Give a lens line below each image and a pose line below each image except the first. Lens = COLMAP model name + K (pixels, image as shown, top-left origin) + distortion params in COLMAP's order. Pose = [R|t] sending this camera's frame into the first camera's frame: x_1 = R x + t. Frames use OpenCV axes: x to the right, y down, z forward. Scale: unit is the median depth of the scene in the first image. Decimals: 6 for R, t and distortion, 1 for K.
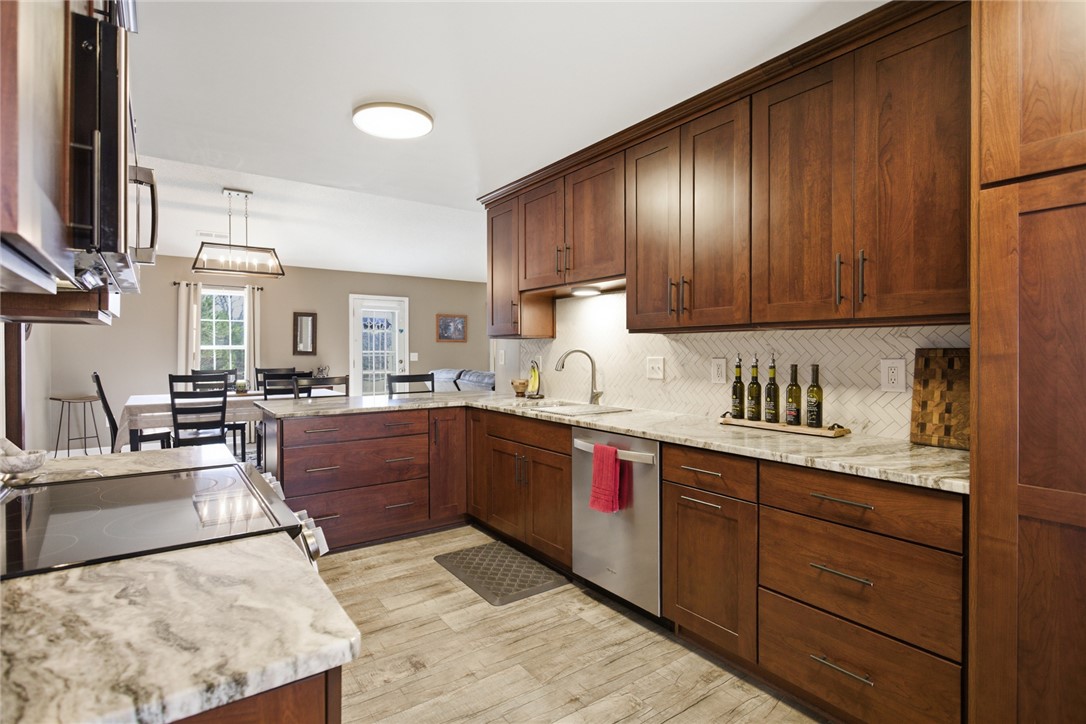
lens RADIAL K [[525.2, 0, 539.0], [0, 525.2, 357.3], [0, 0, 1]] dist [-0.003072, 0.000579]
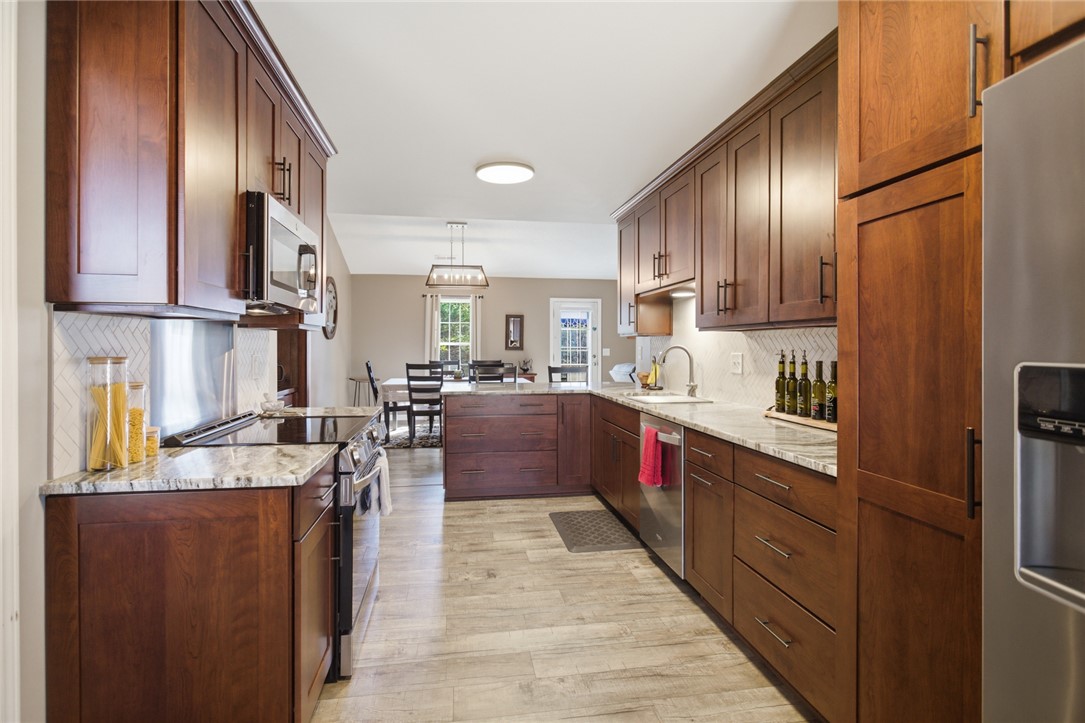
lens RADIAL K [[524.7, 0, 549.2], [0, 524.7, 353.4], [0, 0, 1]] dist [-0.003072, 0.000579]
pose [[0.899800, 0.008018, -0.436229, 0.362865], [-0.007526, 0.999968, 0.002856, -0.000135], [0.436238, 0.000713, 0.899831, -0.124946]]
